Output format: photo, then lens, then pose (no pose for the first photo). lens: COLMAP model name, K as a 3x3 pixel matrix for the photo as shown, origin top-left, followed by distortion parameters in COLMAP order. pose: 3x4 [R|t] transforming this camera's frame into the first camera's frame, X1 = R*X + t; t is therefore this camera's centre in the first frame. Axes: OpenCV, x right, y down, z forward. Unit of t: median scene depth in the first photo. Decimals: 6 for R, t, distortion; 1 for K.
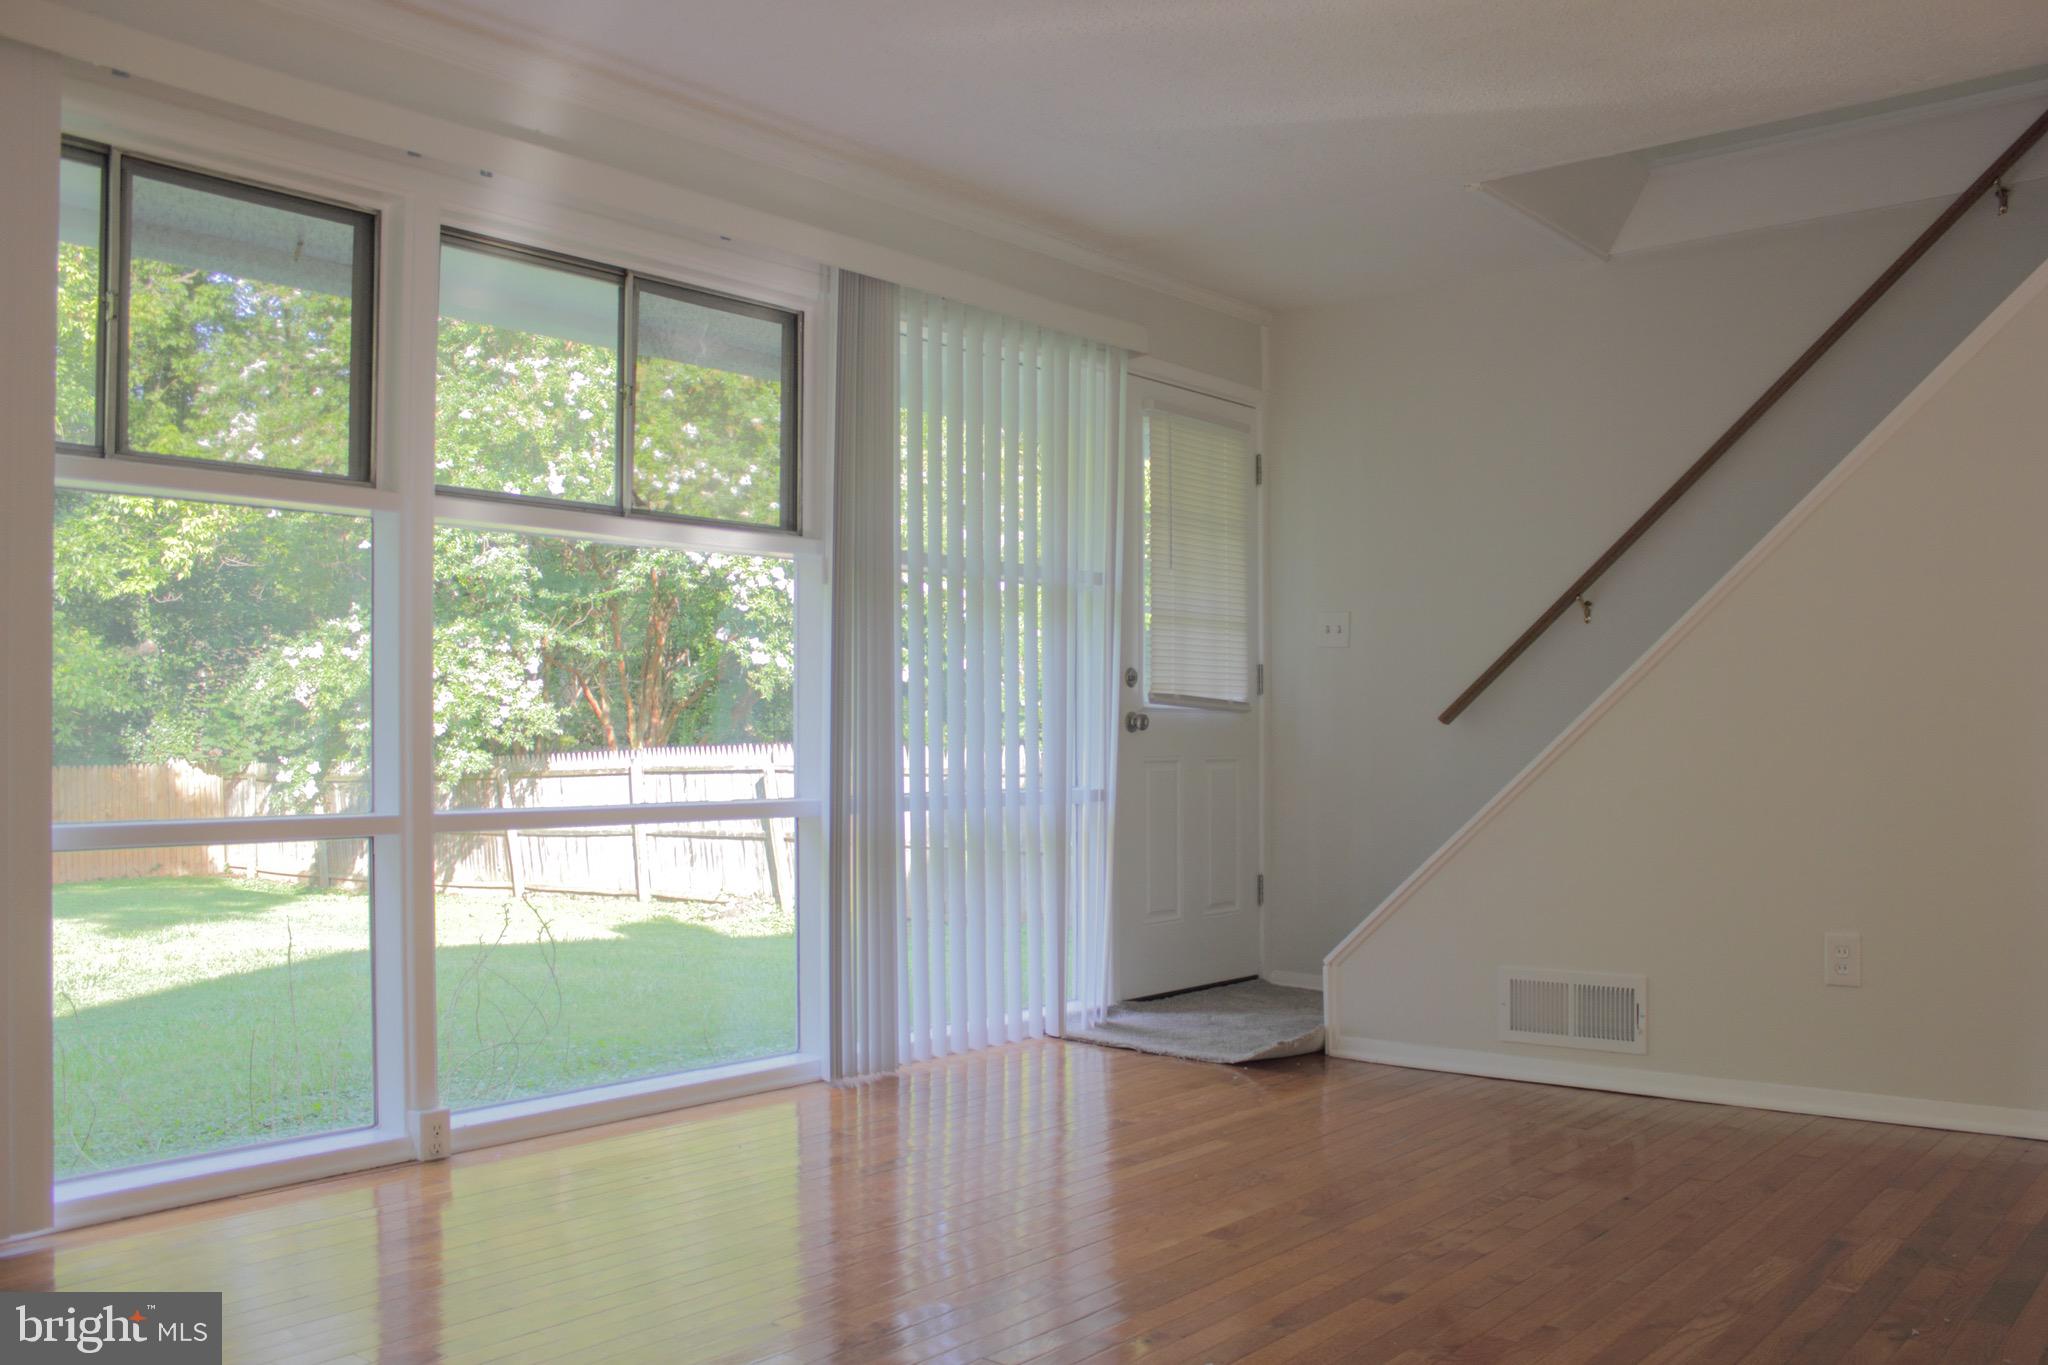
lens RADIAL K [[1833.9, 0, 1024.0], [0, 1833.9, 682.5], [0, 0, 1]] dist [-0.112290, 0.173072]
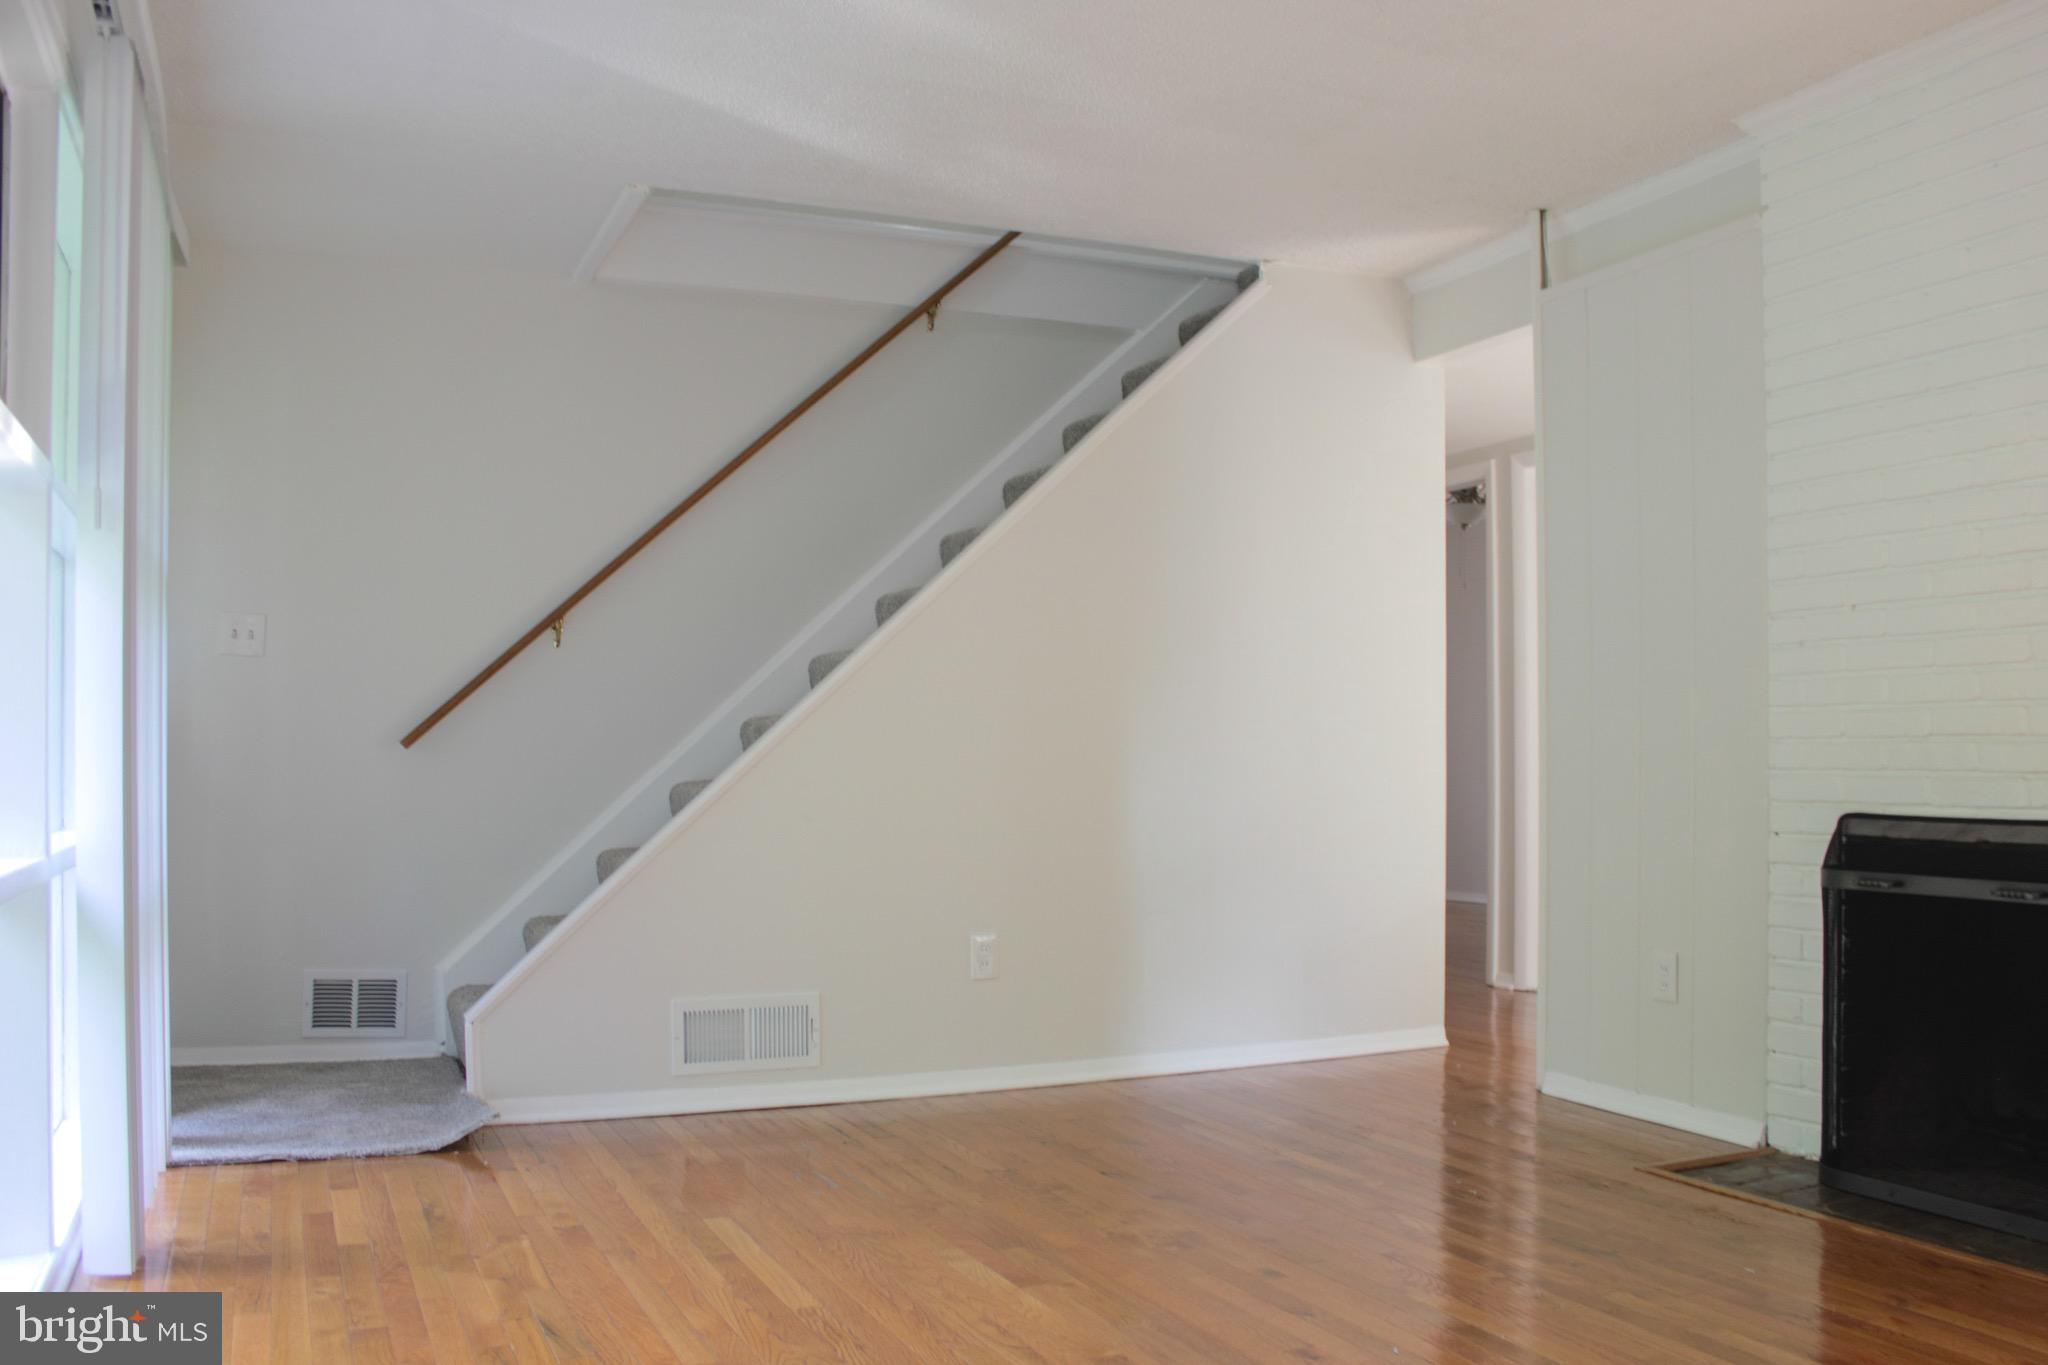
lens RADIAL K [[1833.9, 0, 1024.0], [0, 1833.9, 682.5], [0, 0, 1]] dist [-0.112290, 0.173072]
pose [[0.466514, 0.040546, 0.883584, -0.530927], [-0.027574, 0.999130, -0.031290, 0.012676], [-0.884084, -0.009767, 0.467226, 0.392693]]
